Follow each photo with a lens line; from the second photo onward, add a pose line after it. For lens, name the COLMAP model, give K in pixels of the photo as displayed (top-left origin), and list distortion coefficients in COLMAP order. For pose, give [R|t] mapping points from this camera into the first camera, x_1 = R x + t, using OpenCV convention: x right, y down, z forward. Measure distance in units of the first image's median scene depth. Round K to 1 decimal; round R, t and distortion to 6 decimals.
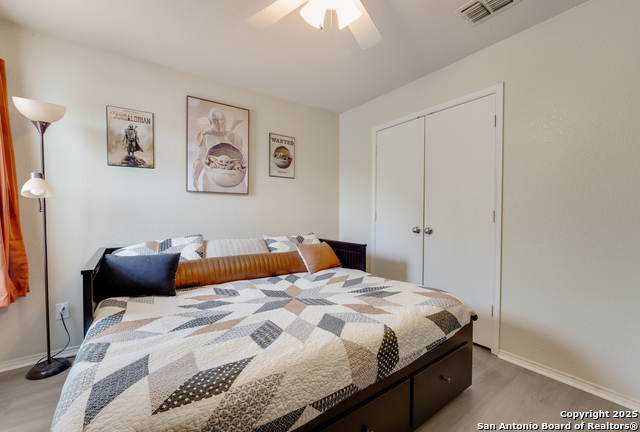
lens RADIAL K [[265.0, 0, 318.6], [0, 265.0, 217.8], [0, 0, 1]] dist [-0.017906, -0.000068]
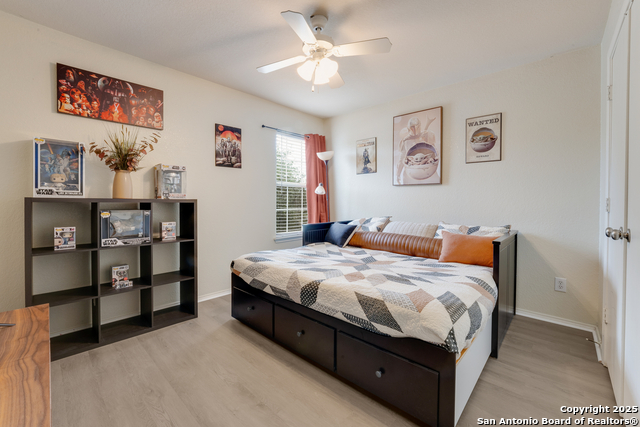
lens RADIAL K [[265.9, 0, 316.3], [0, 265.9, 201.6], [0, 0, 1]] dist [-0.015031, 0.002217]
pose [[0.191939, -0.002138, -0.981404, 0.754340], [-0.023282, 0.999706, -0.006732, 0.003235], [0.981131, 0.024142, 0.191833, 0.315914]]
